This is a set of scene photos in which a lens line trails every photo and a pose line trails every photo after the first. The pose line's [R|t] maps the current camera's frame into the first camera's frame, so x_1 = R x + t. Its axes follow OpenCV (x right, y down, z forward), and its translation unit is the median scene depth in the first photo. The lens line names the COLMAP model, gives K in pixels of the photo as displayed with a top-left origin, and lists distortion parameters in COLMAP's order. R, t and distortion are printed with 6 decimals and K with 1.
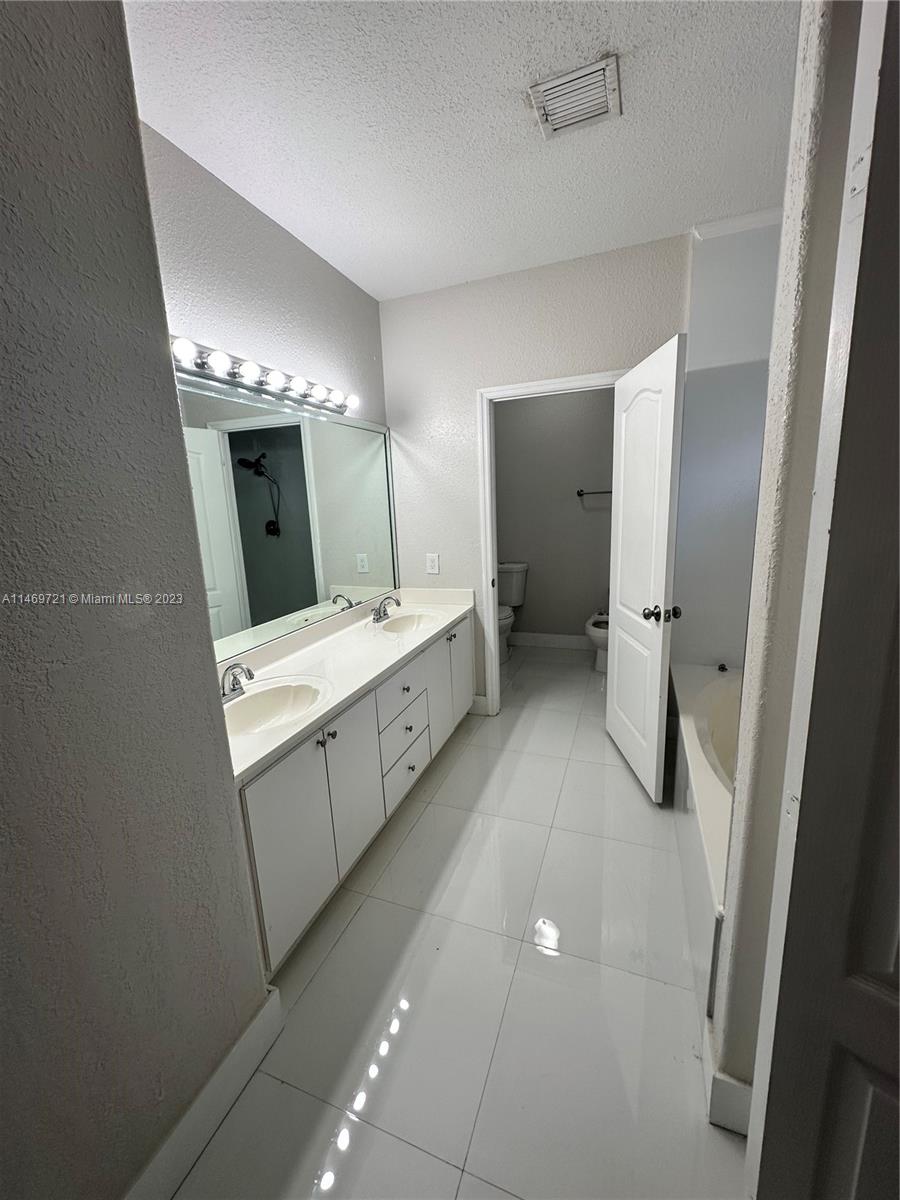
lens RADIAL K [[478.5, 0, 450.0], [0, 478.5, 600.0], [0, 0, 1]] dist [0.001322, 0.000304]
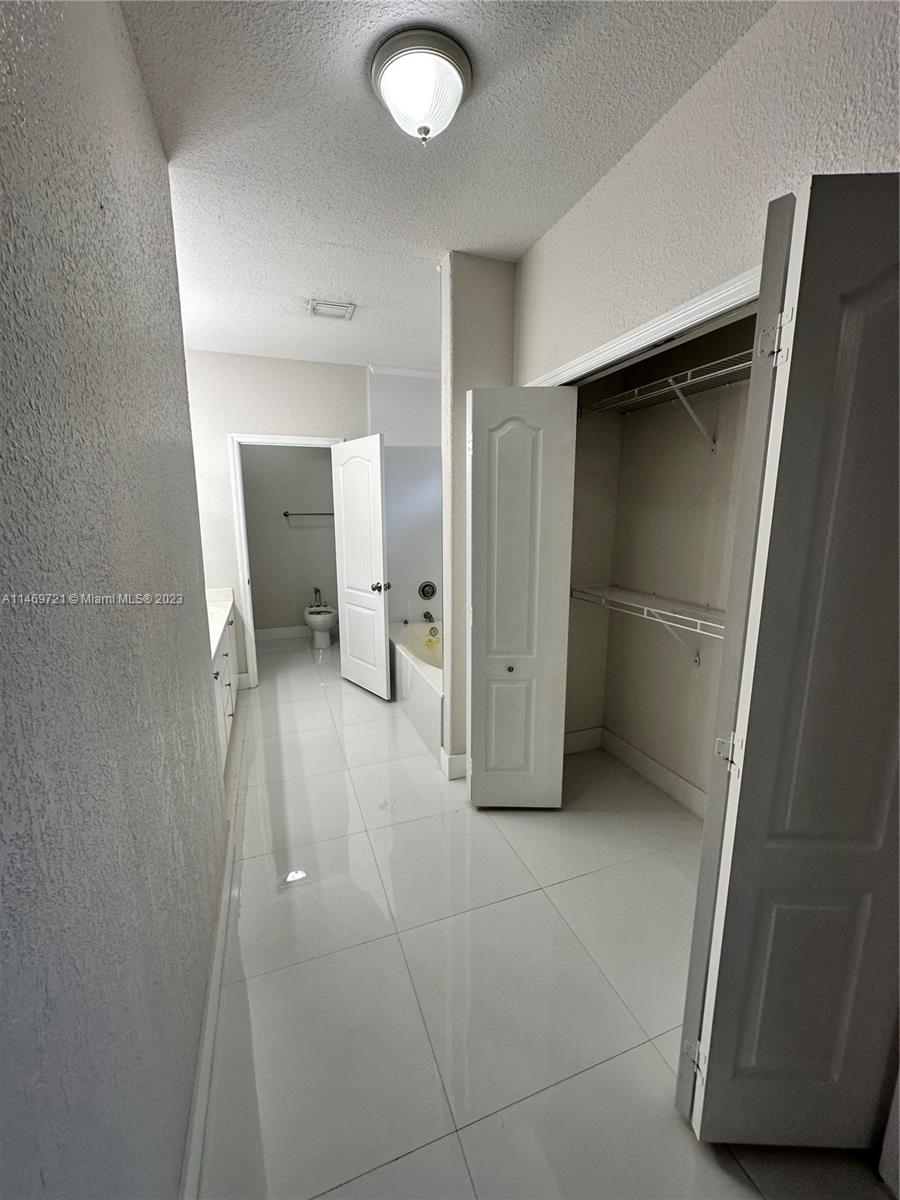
lens RADIAL K [[478.5, 0, 450.0], [0, 478.5, 600.0], [0, 0, 1]] dist [0.001322, 0.000304]
pose [[0.752156, -0.078453, 0.654299, -0.428427], [0.103576, 0.994622, 0.000192, 0.084466], [-0.650795, 0.067625, 0.756236, -0.395428]]
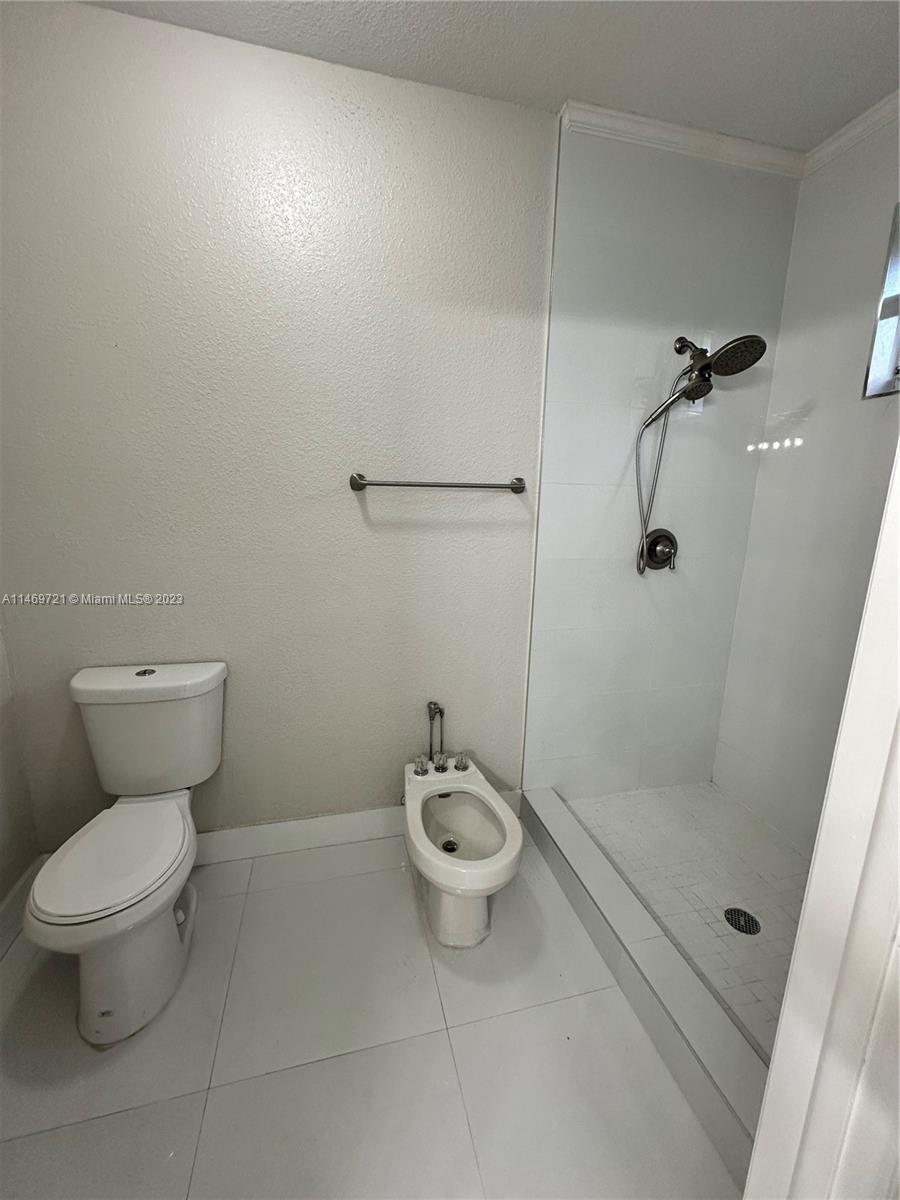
lens RADIAL K [[478.5, 0, 450.0], [0, 478.5, 600.0], [0, 0, 1]] dist [0.001322, 0.000304]
pose [[0.816110, -0.061443, 0.574620, 0.168364], [0.061033, 0.997935, 0.020026, -0.218500], [-0.574664, 0.018727, 0.818175, 1.073826]]
